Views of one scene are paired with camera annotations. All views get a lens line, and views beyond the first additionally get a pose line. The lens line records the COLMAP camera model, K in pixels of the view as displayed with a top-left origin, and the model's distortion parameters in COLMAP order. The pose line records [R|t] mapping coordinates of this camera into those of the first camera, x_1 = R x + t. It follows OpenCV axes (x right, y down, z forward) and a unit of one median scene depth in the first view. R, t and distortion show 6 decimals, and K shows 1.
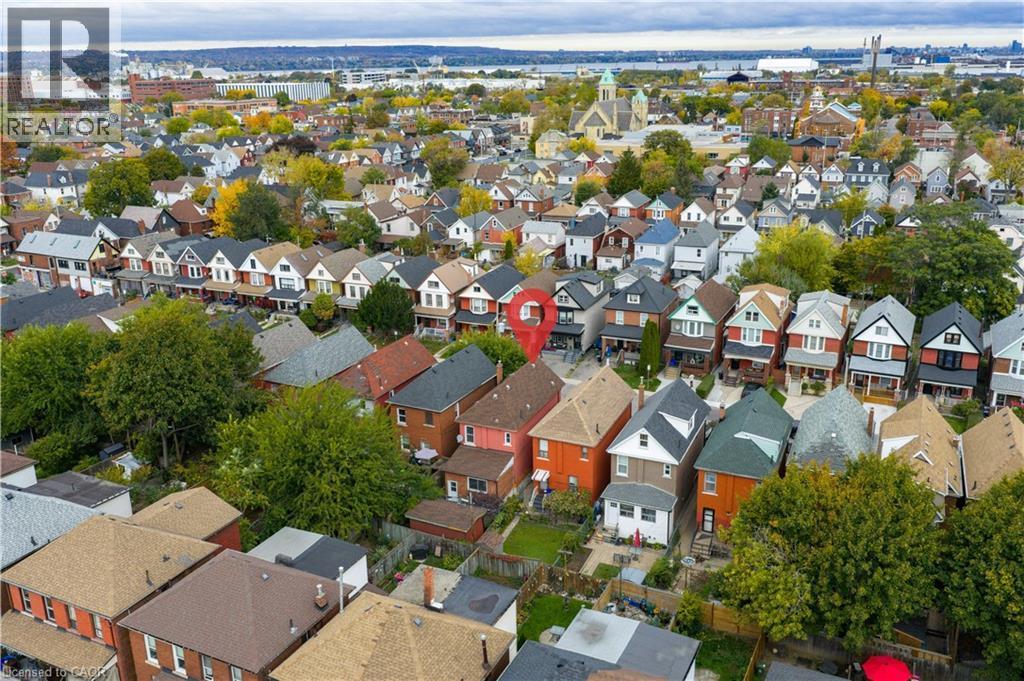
lens RADIAL K [[872.5, 0, 512.0], [0, 872.5, 340.5], [0, 0, 1]] dist [0.044791, -0.099214]
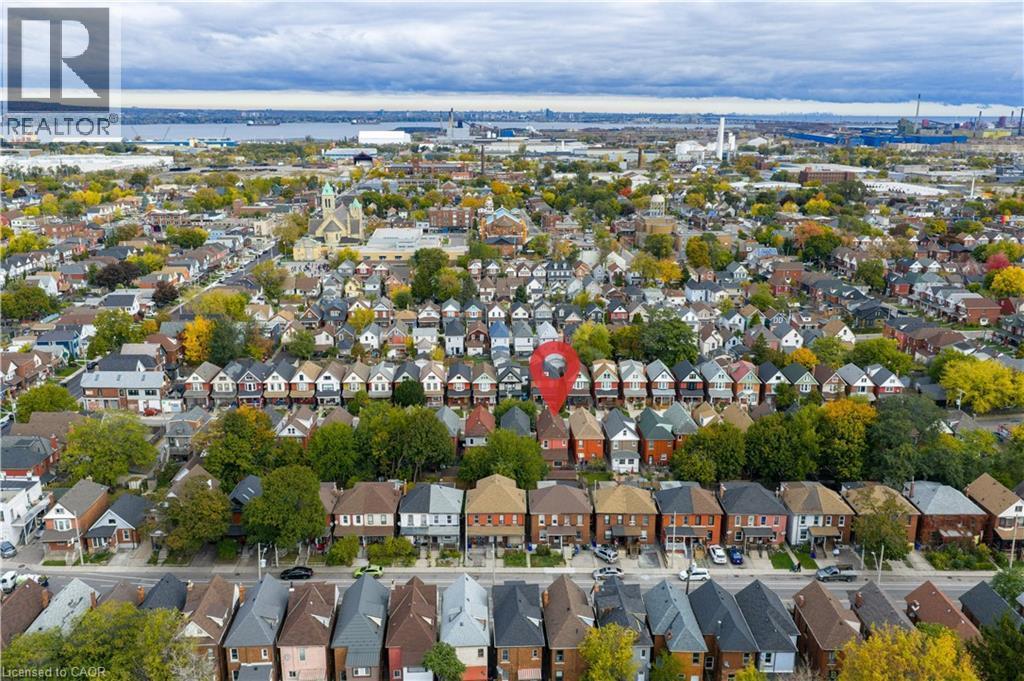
lens RADIAL K [[872.5, 0, 512.0], [0, 872.5, 340.5], [0, 0, 1]] dist [0.044791, -0.099214]
pose [[0.891969, -0.098218, 0.441299, -0.645075], [0.122135, 0.992172, -0.026041, -0.065525], [-0.435287, 0.077125, 0.896982, -0.601378]]
